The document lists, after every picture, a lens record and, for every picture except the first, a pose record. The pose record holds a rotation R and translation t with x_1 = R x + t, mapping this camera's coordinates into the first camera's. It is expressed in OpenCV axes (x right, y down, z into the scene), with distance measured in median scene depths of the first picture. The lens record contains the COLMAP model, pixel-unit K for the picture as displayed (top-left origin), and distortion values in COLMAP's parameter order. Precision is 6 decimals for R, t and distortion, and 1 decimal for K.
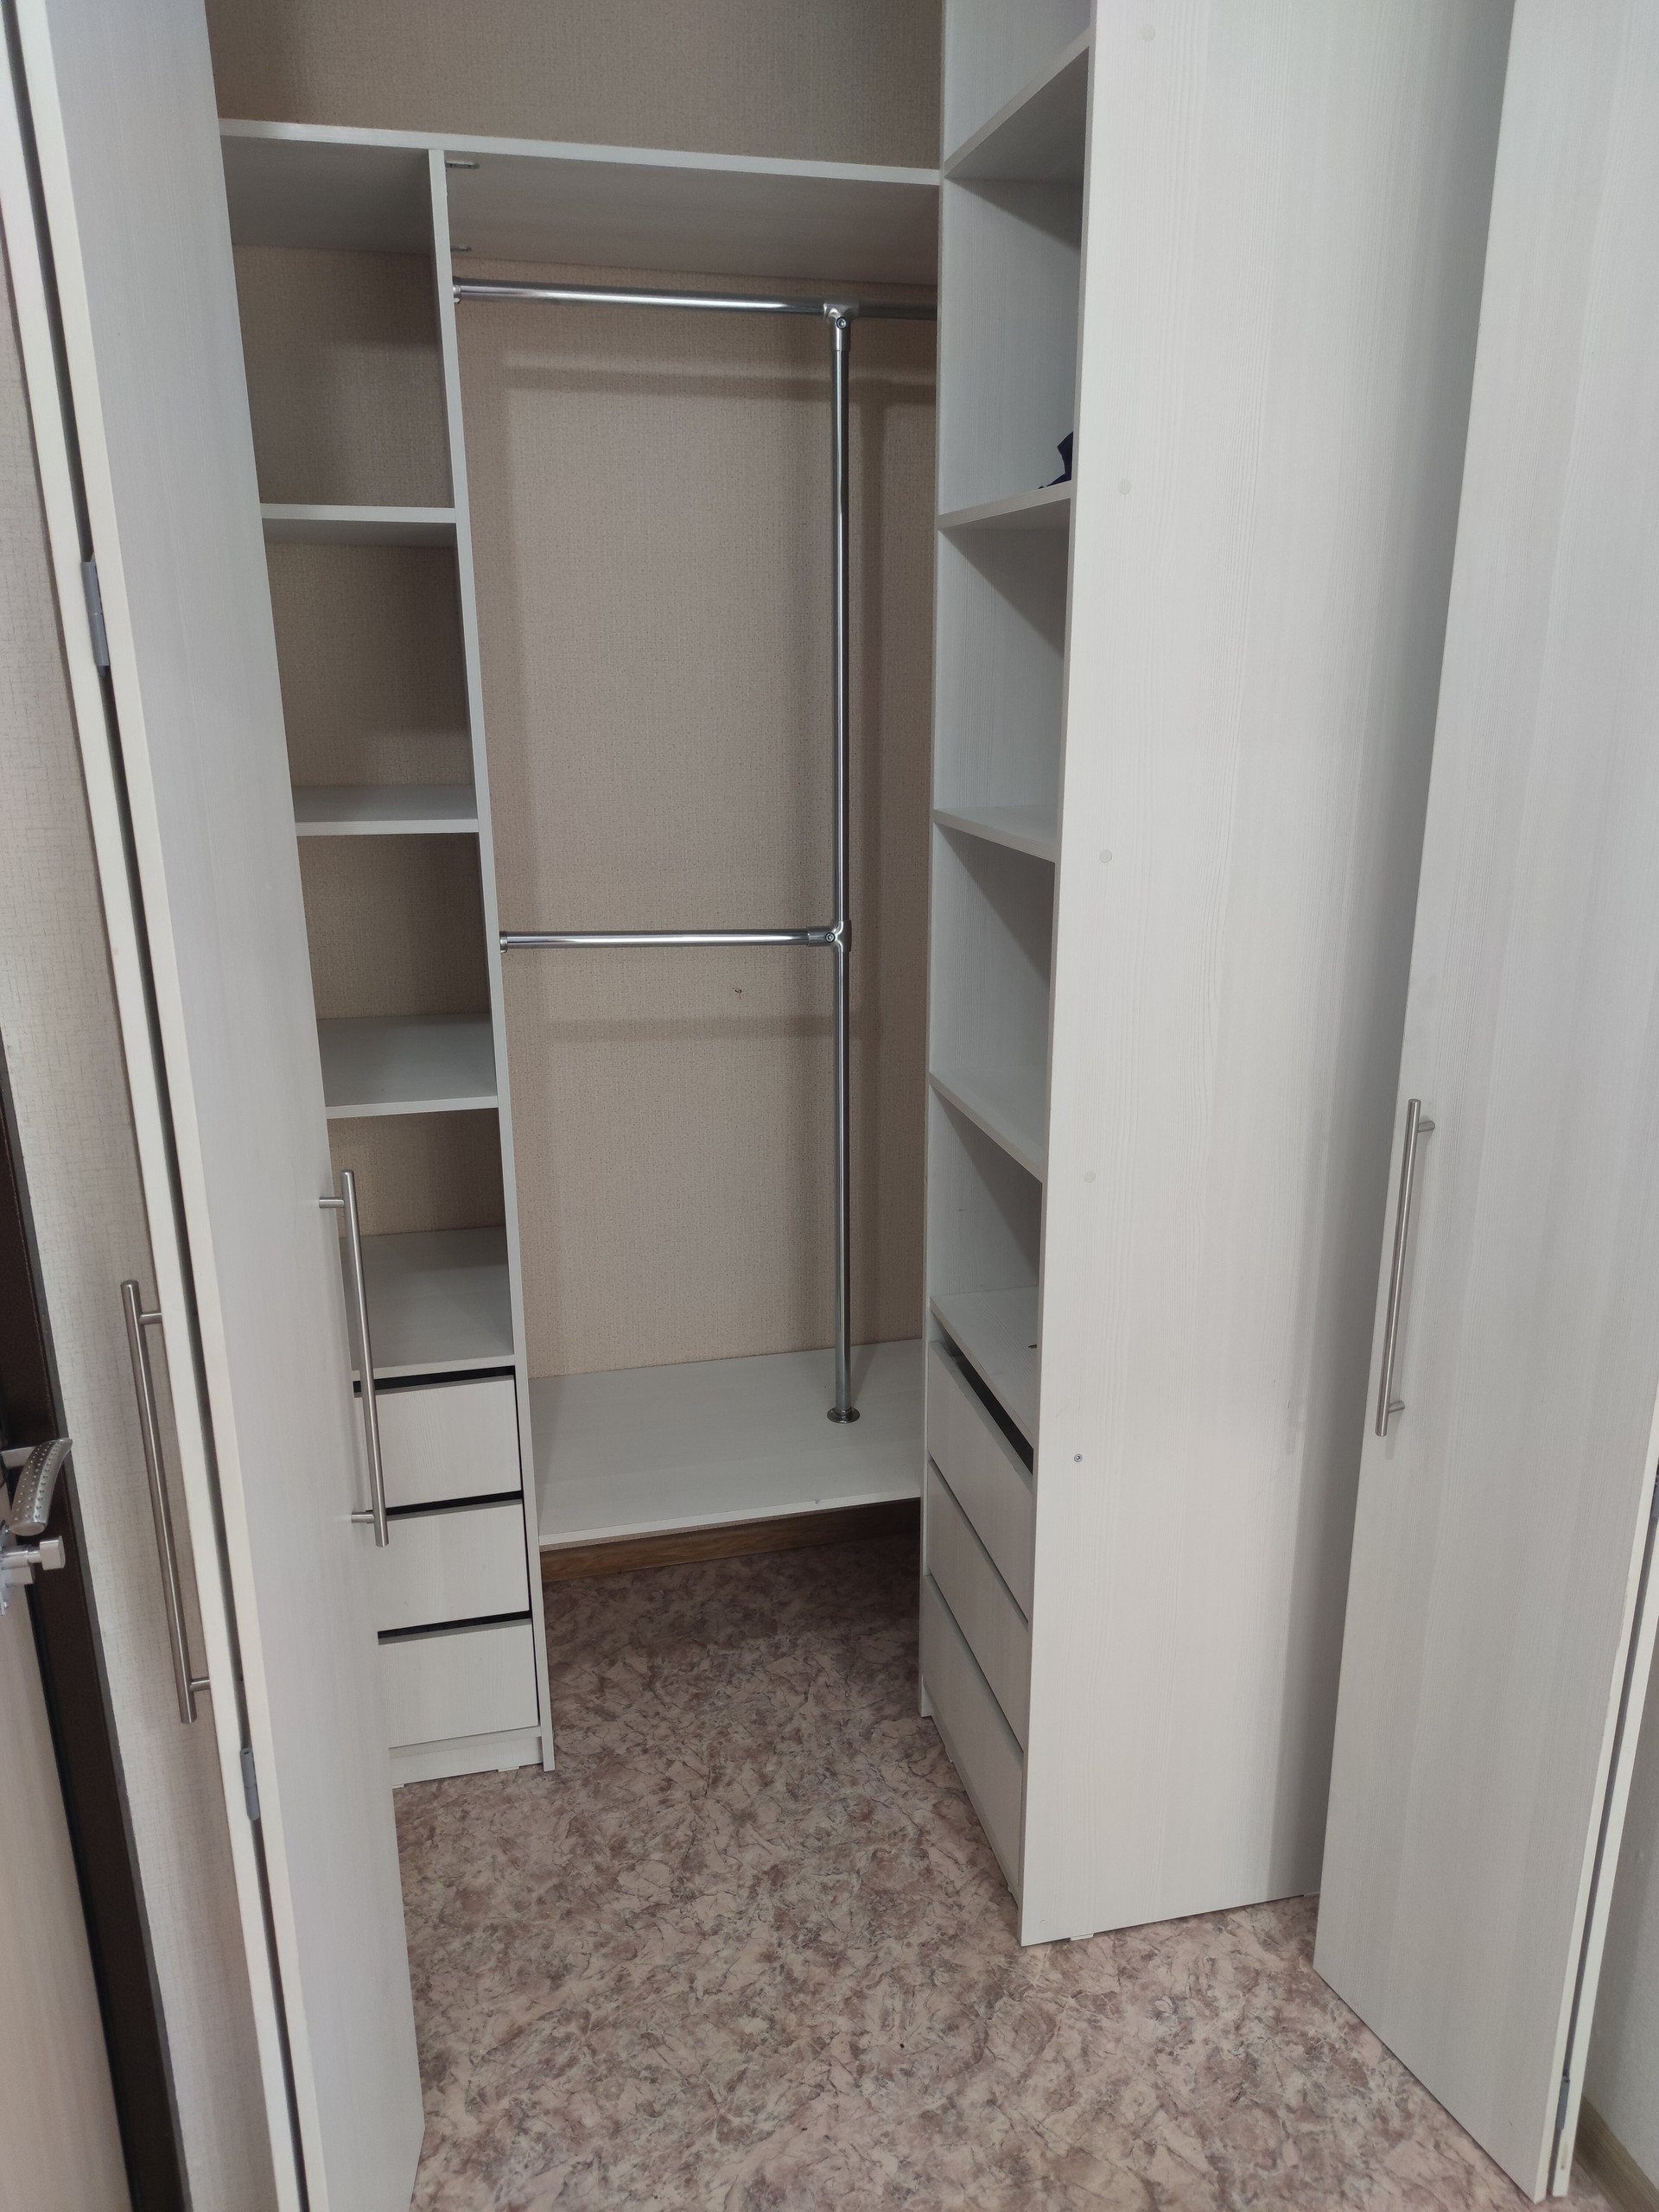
lens RADIAL K [[1581.7, 0, 838.9], [0, 1581.7, 1101.0], [0, 0, 1]] dist [0.027385, -0.026094]
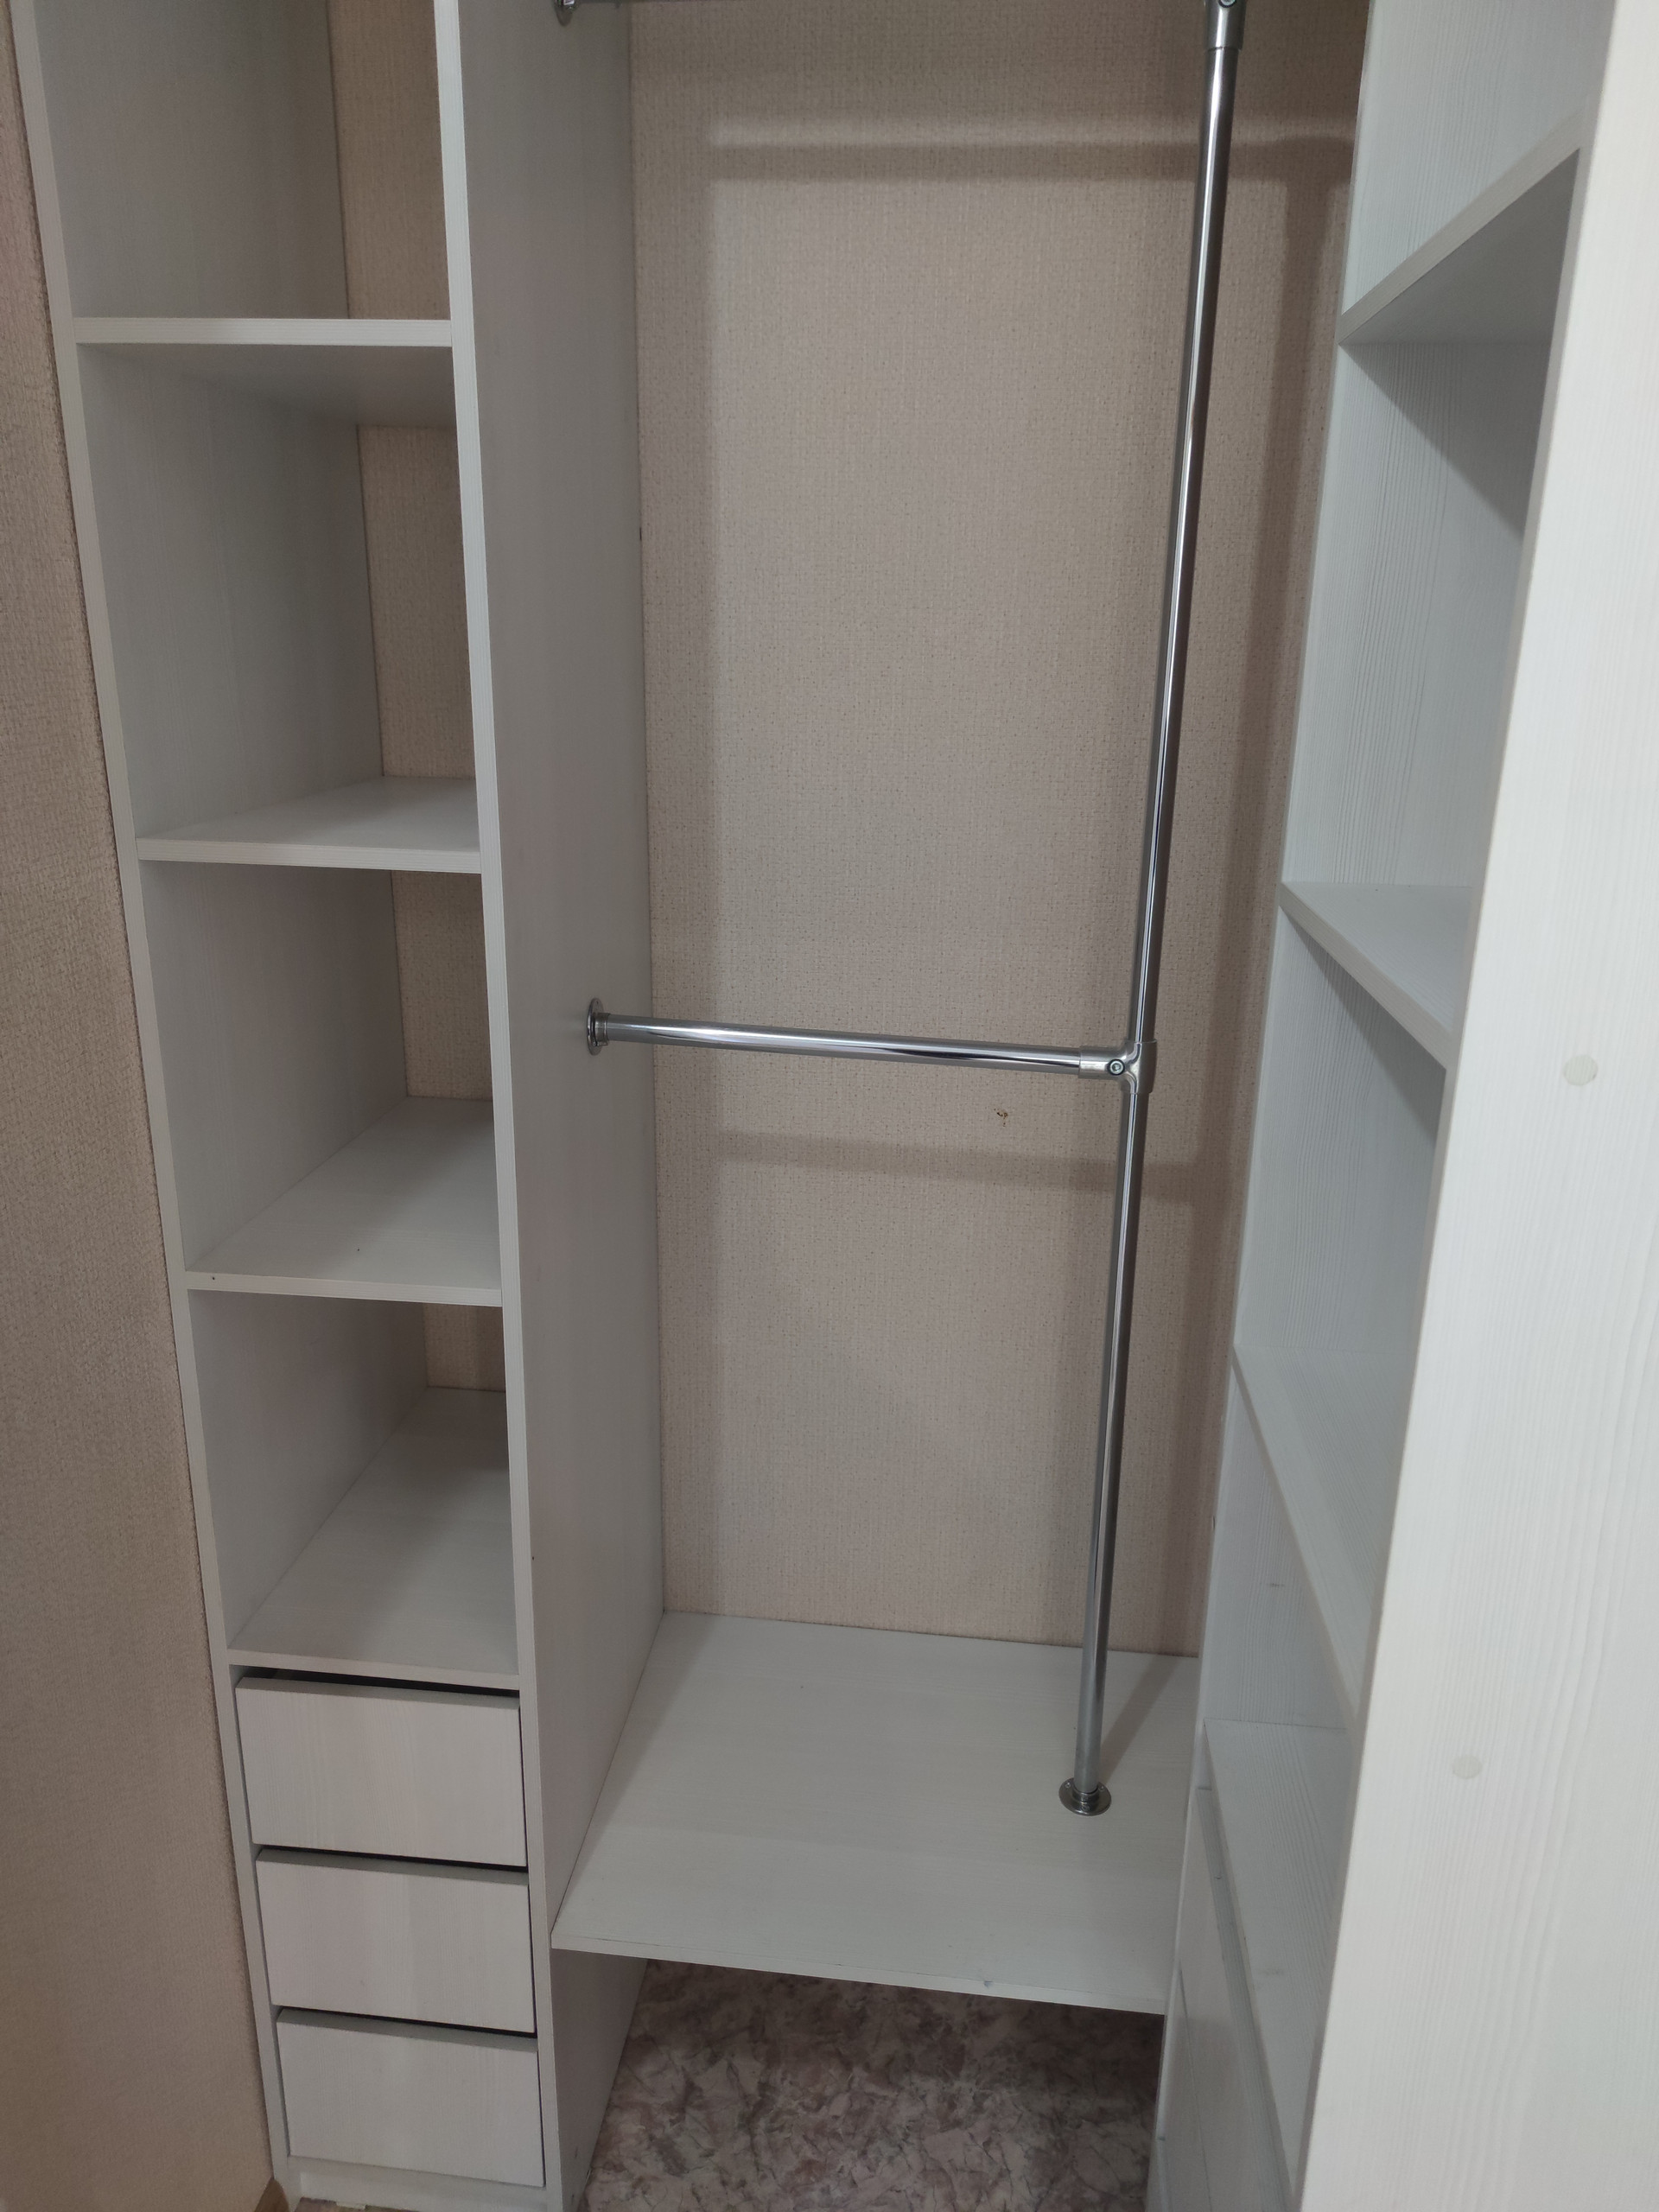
lens RADIAL K [[1581.7, 0, 819.5], [0, 1581.7, 1095.9], [0, 0, 1]] dist [0.027385, -0.026094]
pose [[0.940173, 0.114978, -0.320709, 0.074485], [-0.111872, 0.993324, 0.028161, -0.086858], [0.321806, 0.009403, 0.946759, 0.352364]]
